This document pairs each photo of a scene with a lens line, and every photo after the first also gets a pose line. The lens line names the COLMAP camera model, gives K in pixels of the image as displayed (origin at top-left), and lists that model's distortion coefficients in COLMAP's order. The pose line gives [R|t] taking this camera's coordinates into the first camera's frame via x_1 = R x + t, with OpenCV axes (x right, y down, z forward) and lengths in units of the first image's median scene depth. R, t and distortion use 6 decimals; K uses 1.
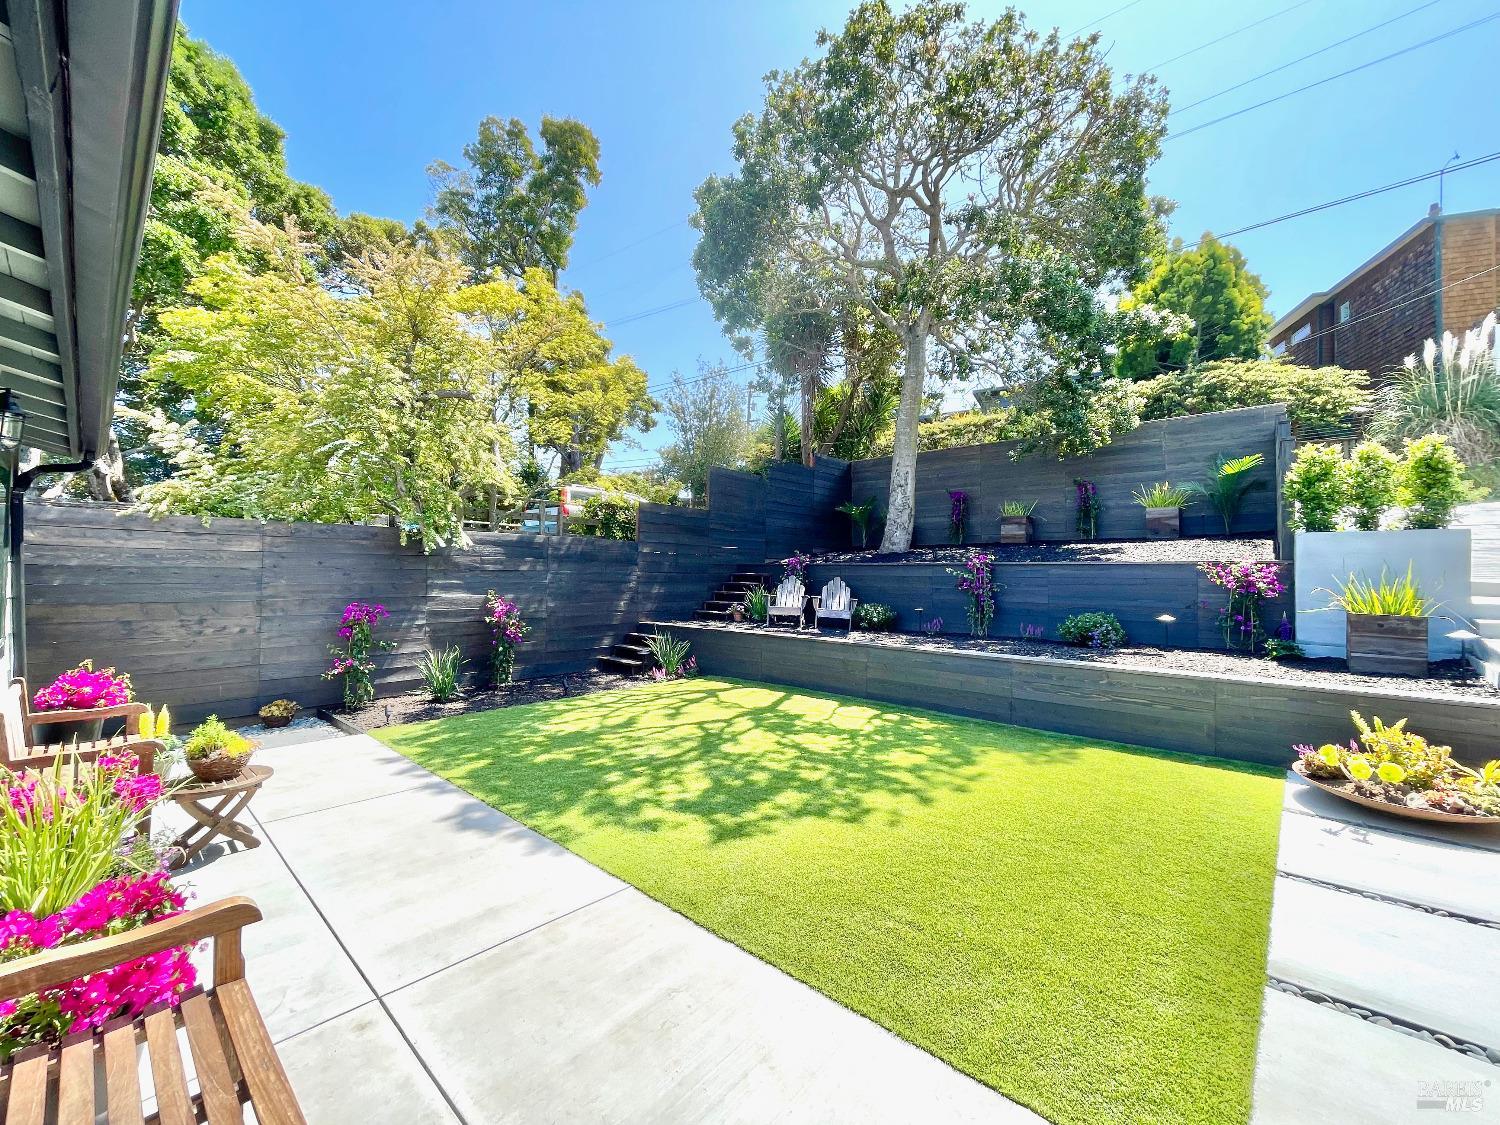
lens RADIAL K [[605.0, 0, 749.0], [0, 605.0, 568.1], [0, 0, 1]] dist [-0.004658, 0.000946]
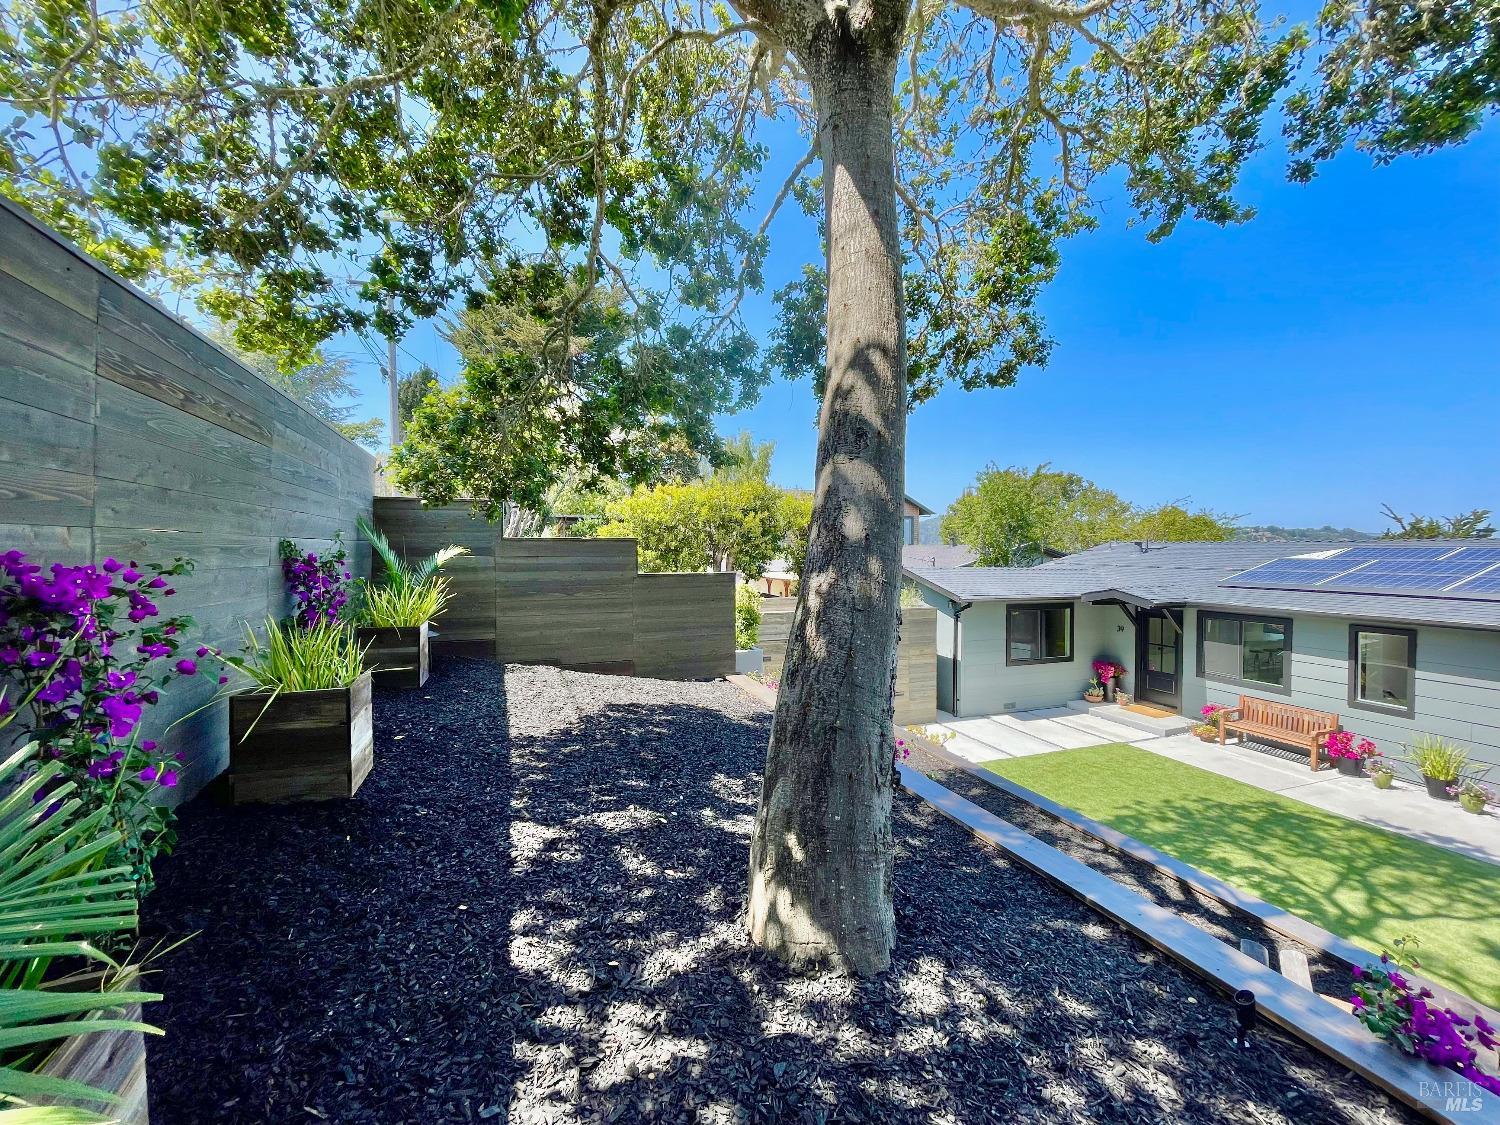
lens RADIAL K [[611.8, 0, 751.8], [0, 611.8, 556.4], [0, 0, 1]] dist [-0.000872, -0.000042]
pose [[-0.885854, -0.017338, 0.463640, 0.406107], [-0.019412, 0.999812, 0.000299, -0.279770], [-0.463558, -0.008736, -0.886024, 2.401094]]
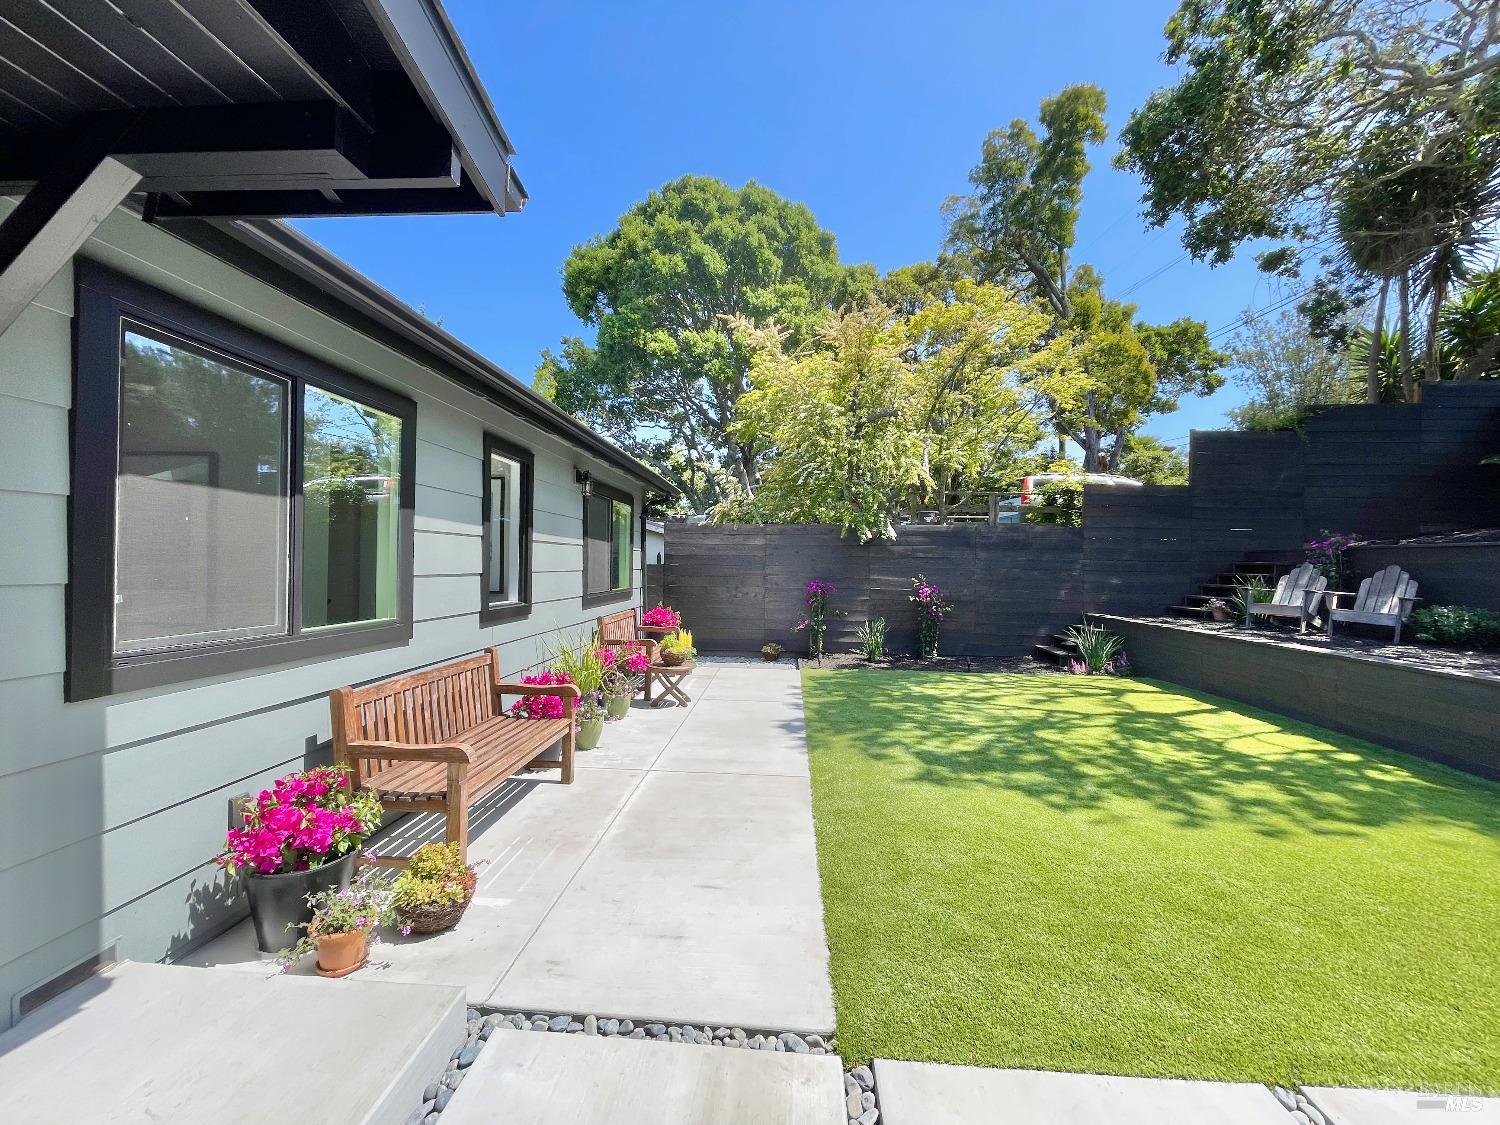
lens RADIAL K [[605.0, 0, 747.3], [0, 605.0, 565.4], [0, 0, 1]] dist [-0.004658, 0.000946]
pose [[0.624694, 0.001886, -0.780868, 0.386335], [-0.000632, 0.999998, 0.001909, 0.024027], [0.780870, -0.000699, 0.624694, 0.019381]]
